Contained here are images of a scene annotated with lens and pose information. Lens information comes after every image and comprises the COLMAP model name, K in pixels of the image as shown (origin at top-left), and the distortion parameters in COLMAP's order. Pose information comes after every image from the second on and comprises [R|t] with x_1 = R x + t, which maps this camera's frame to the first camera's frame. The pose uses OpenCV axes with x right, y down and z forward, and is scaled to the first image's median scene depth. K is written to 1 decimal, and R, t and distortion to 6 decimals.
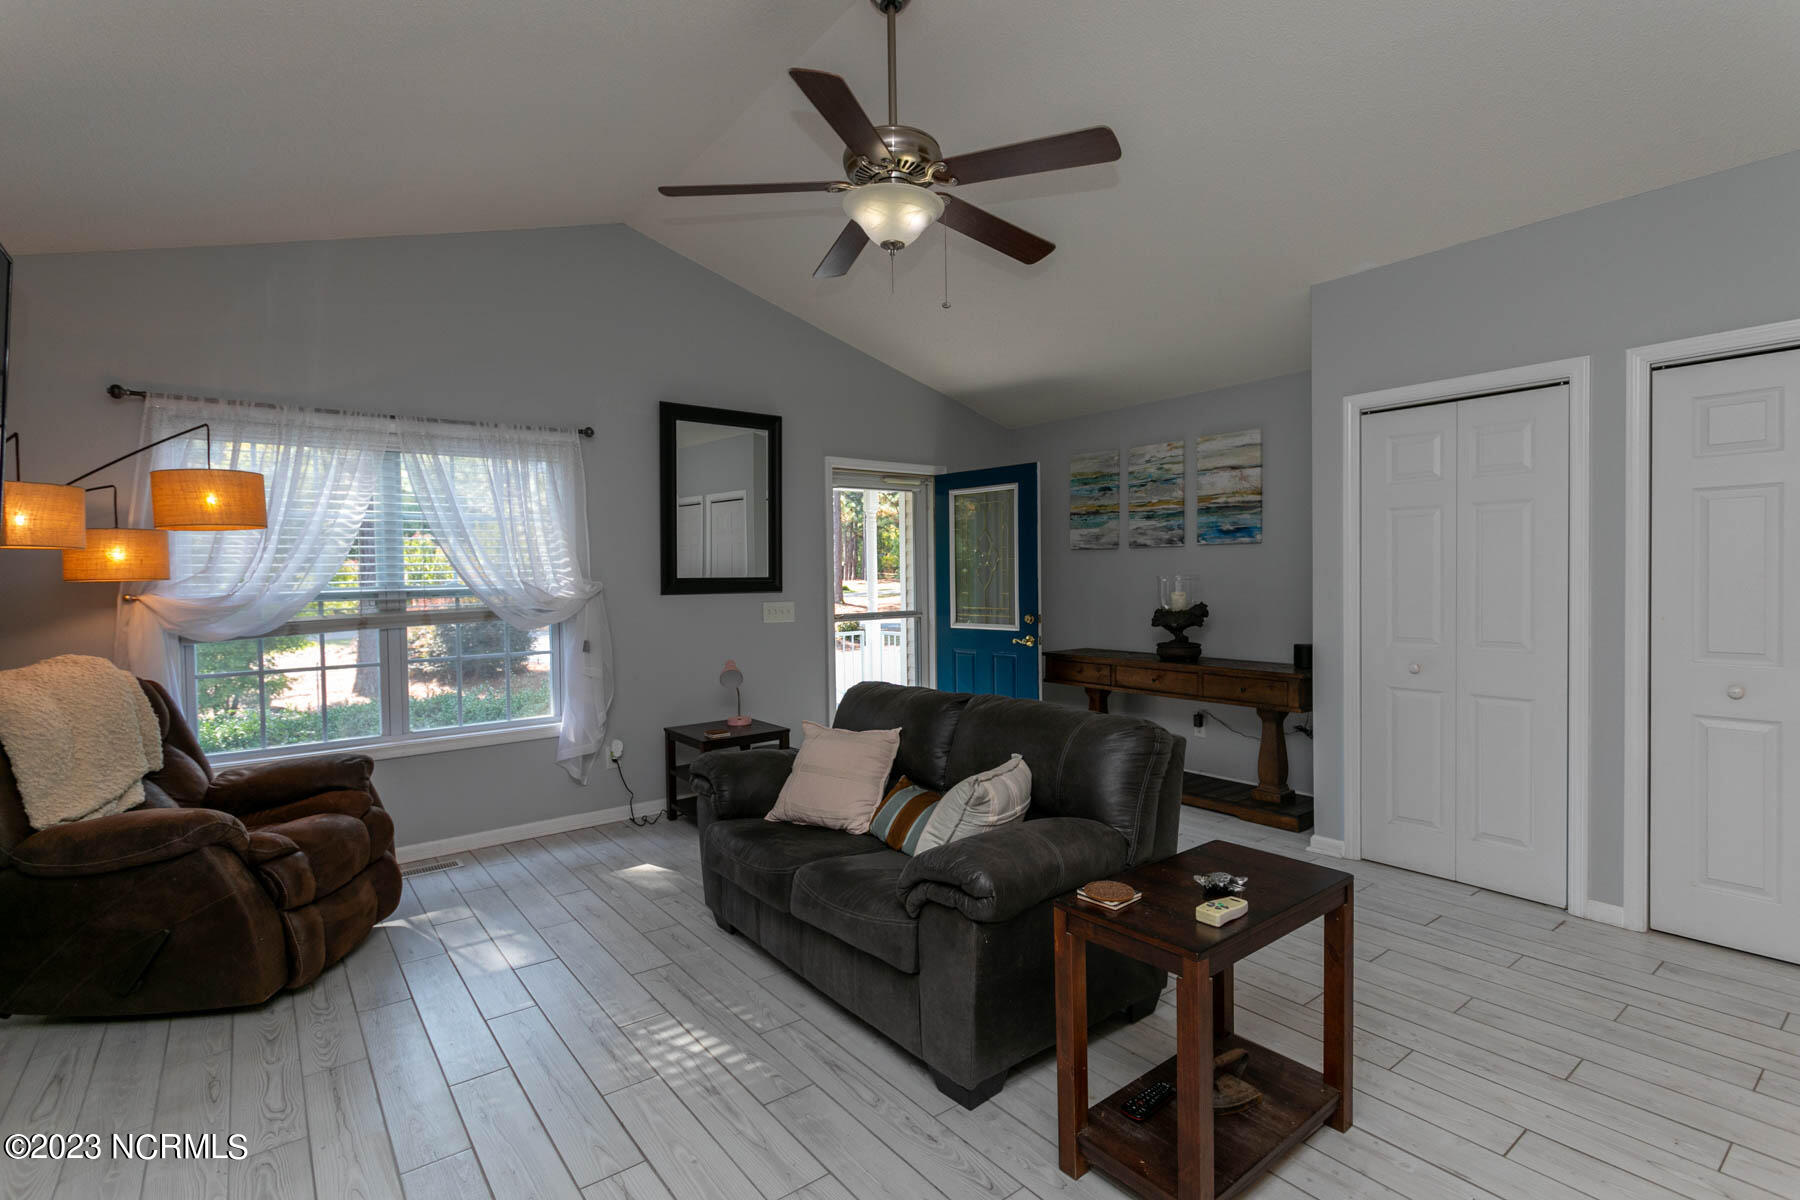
lens RADIAL K [[838.6, 0, 890.9], [0, 838.6, 598.8], [0, 0, 1]] dist [-0.004672, 0.002851]
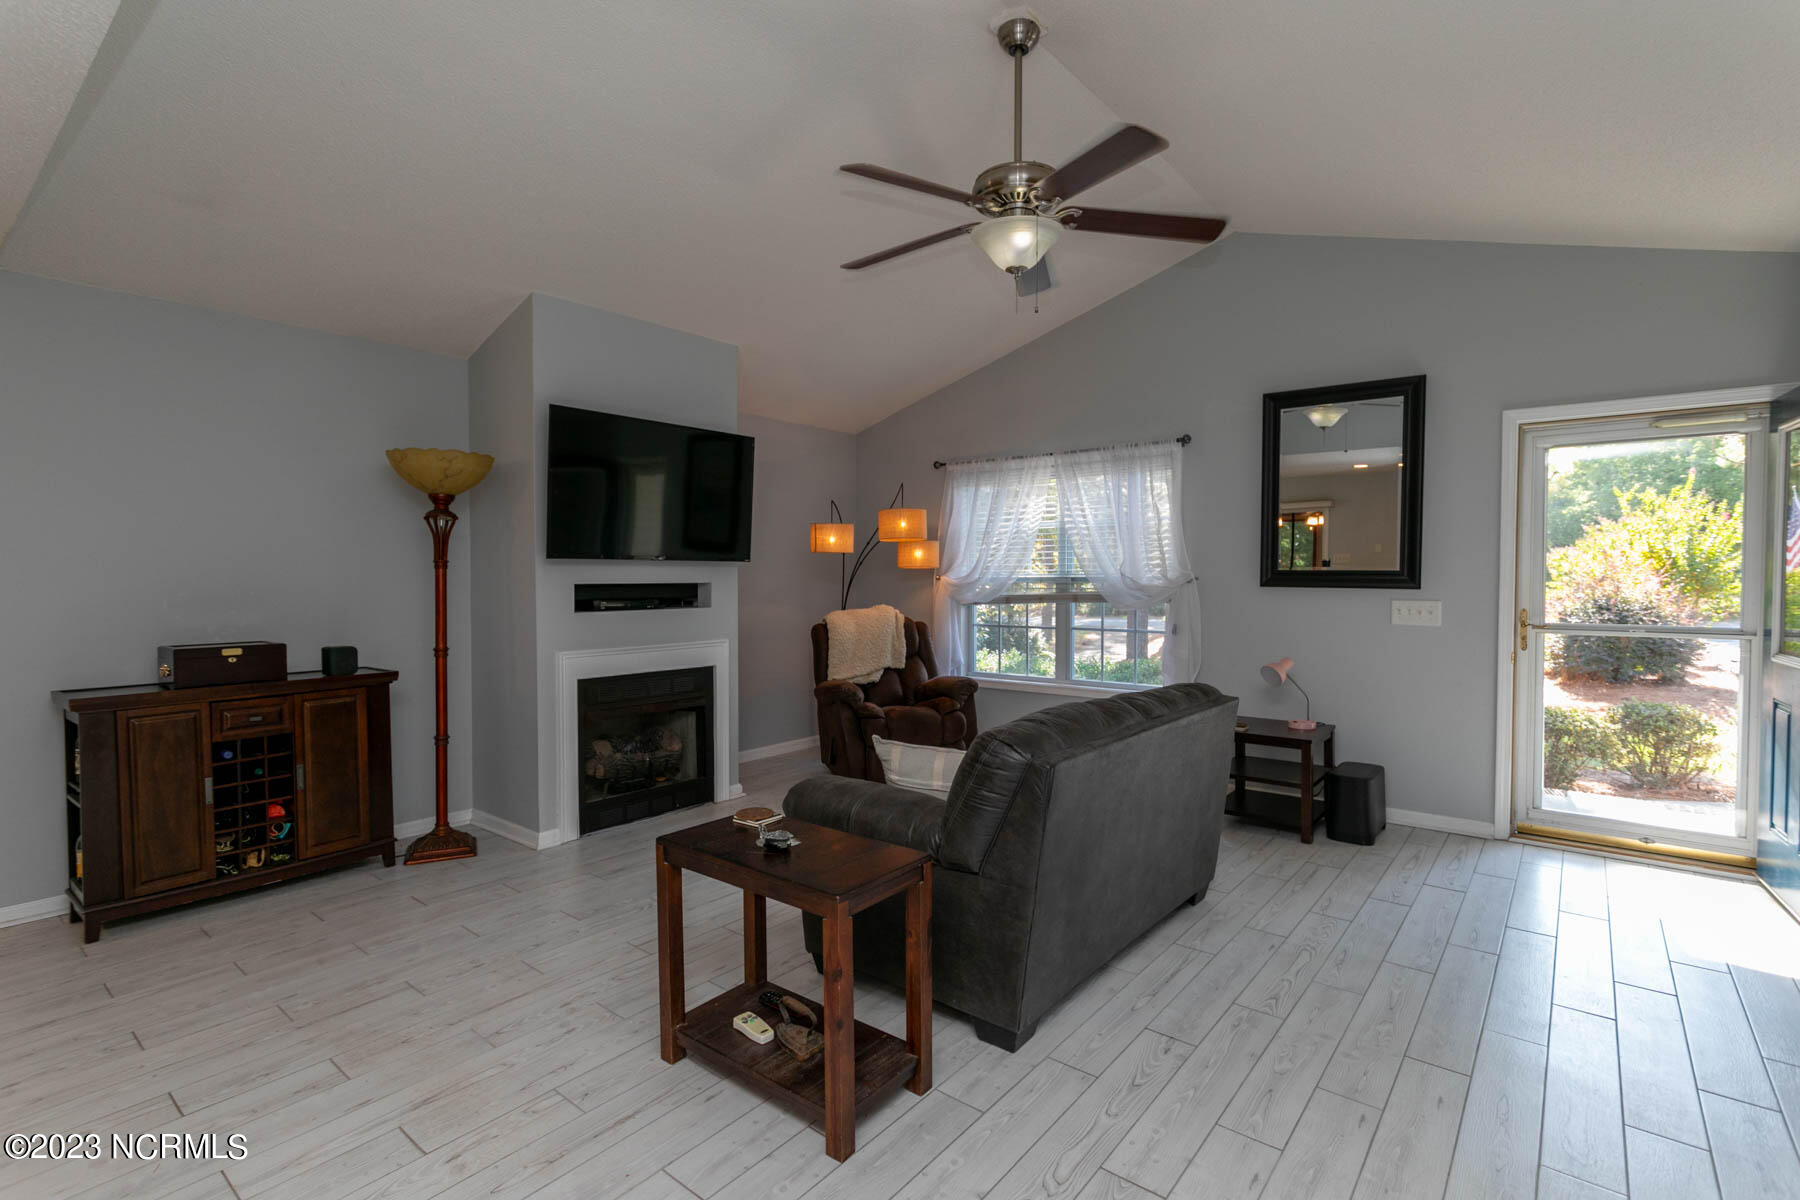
lens RADIAL K [[838.6, 0, 903.6], [0, 838.6, 603.2], [0, 0, 1]] dist [-0.004672, 0.002851]
pose [[0.245125, 0.049335, -0.968235, 0.599103], [-0.031130, 0.998590, 0.043001, -0.014940], [0.968992, 0.019600, 0.246315, 0.336677]]
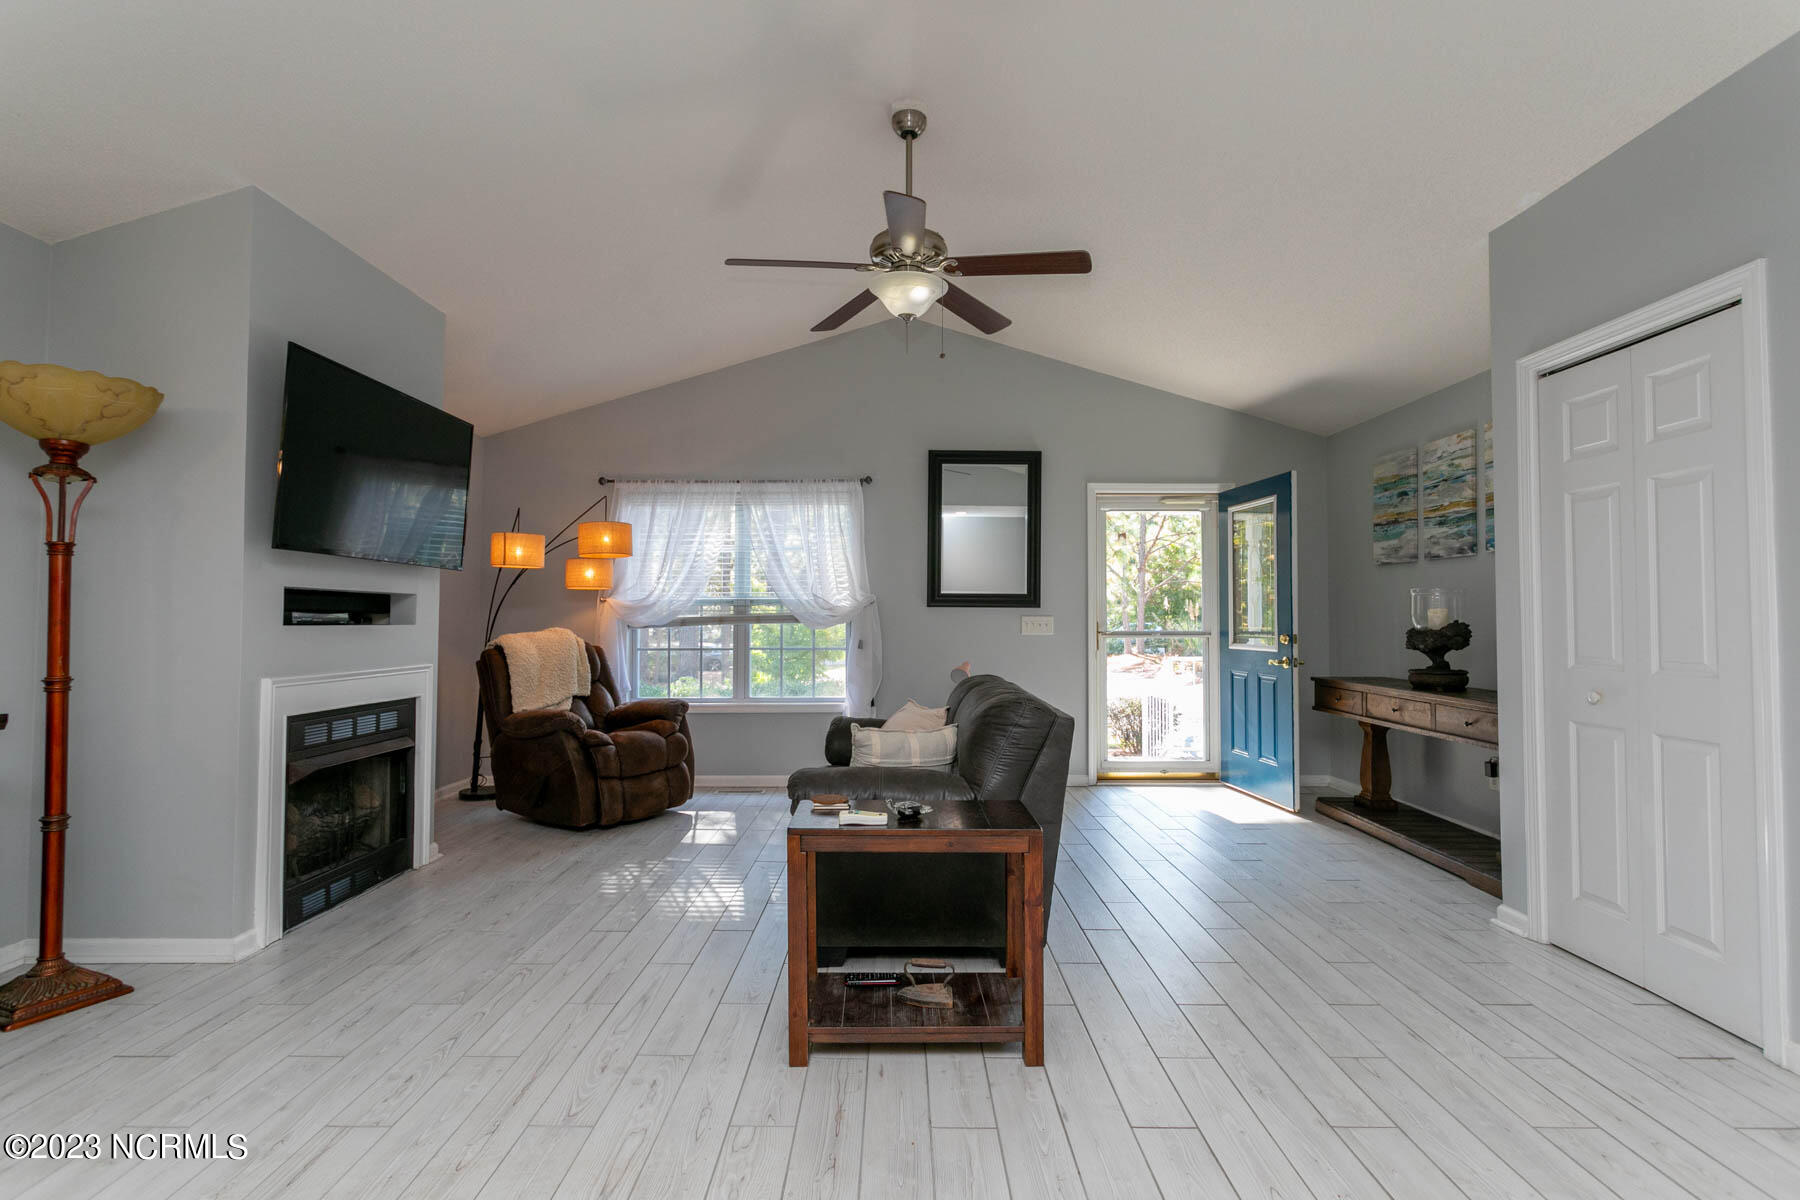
lens RADIAL K [[838.6, 0, 905.0], [0, 838.6, 597.7], [0, 0, 1]] dist [-0.004672, 0.002851]
pose [[0.797029, 0.000211, -0.603941, 0.441672], [-0.030520, 0.998736, -0.039929, 0.032087], [0.603170, 0.050257, 0.796028, 0.003301]]
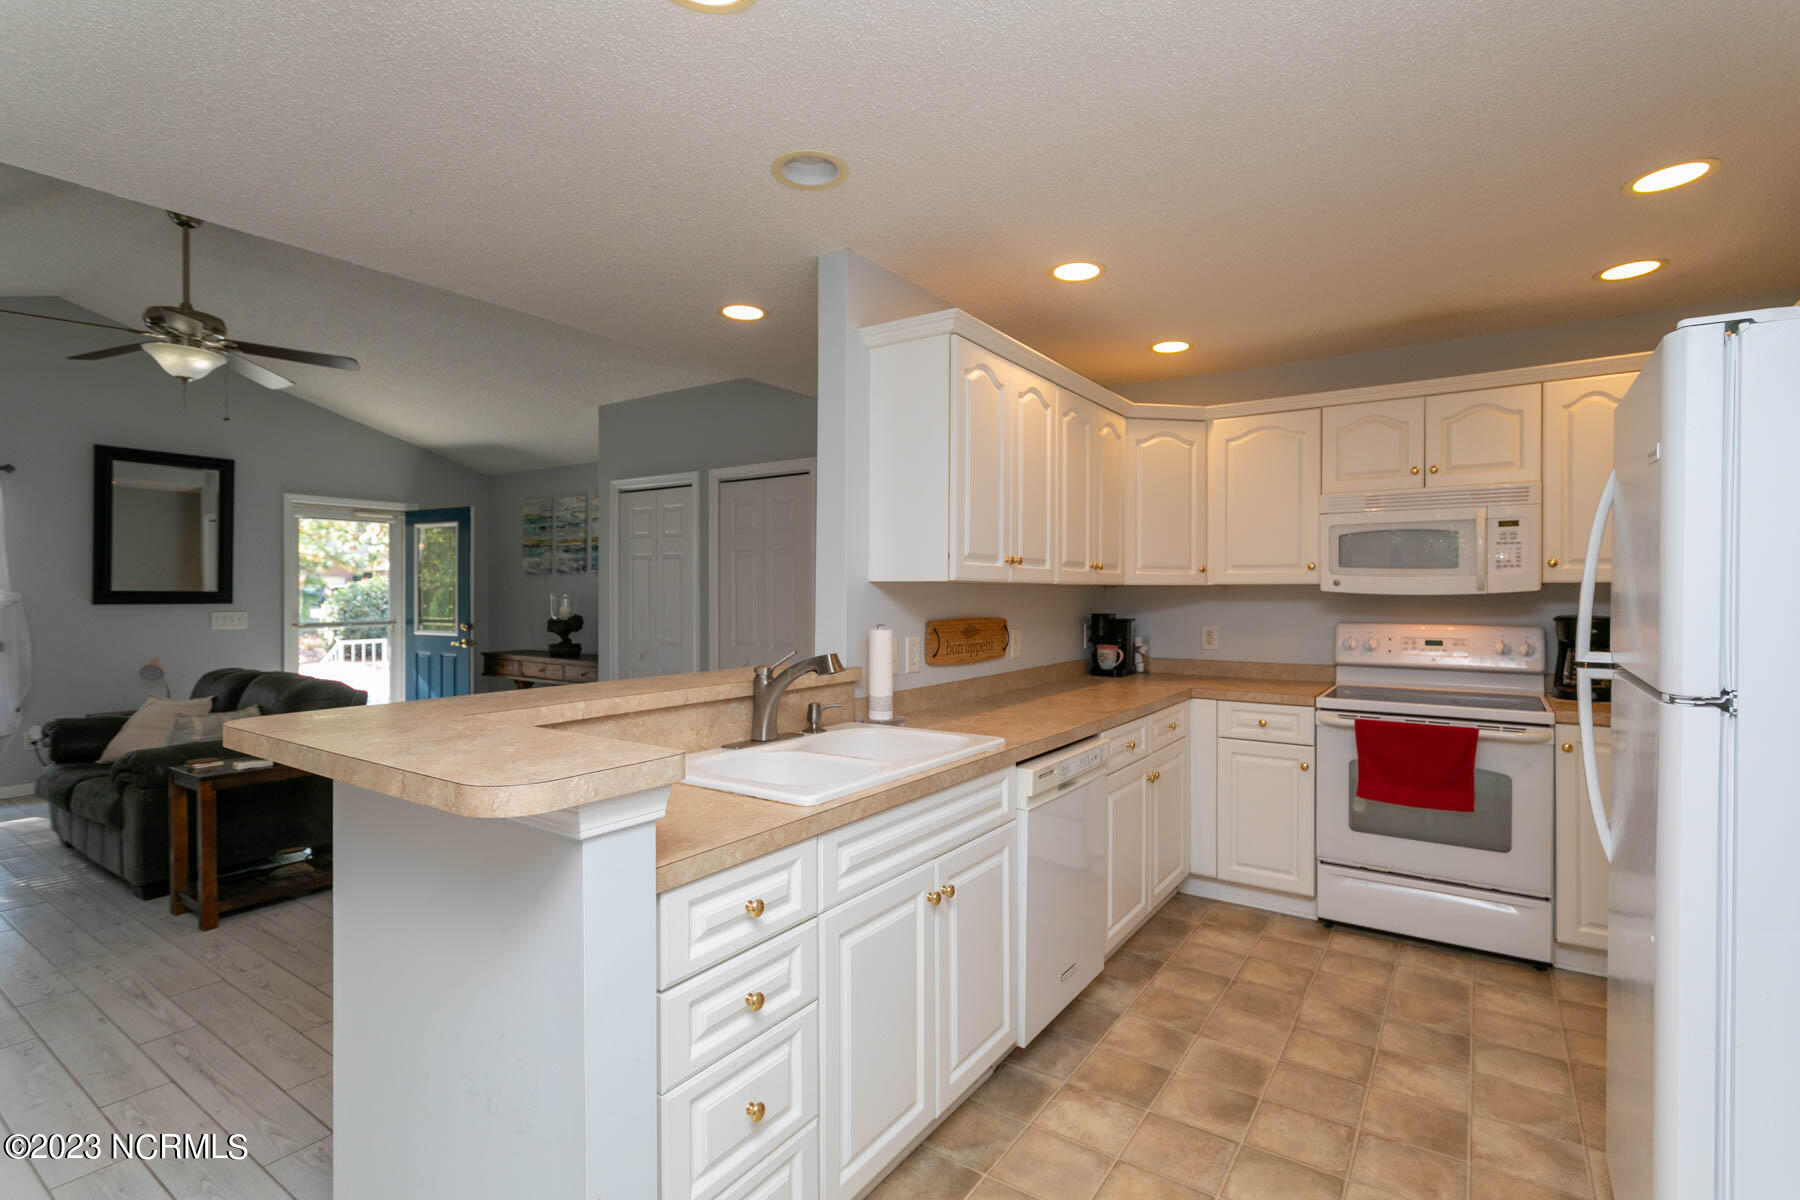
lens RADIAL K [[838.6, 0, 894.3], [0, 838.6, 592.2], [0, 0, 1]] dist [-0.004672, 0.002851]
pose [[0.949126, 0.014994, 0.314541, 0.439328], [-0.005989, 0.999545, -0.029575, 0.005911], [-0.314841, 0.026187, 0.948783, -0.498186]]
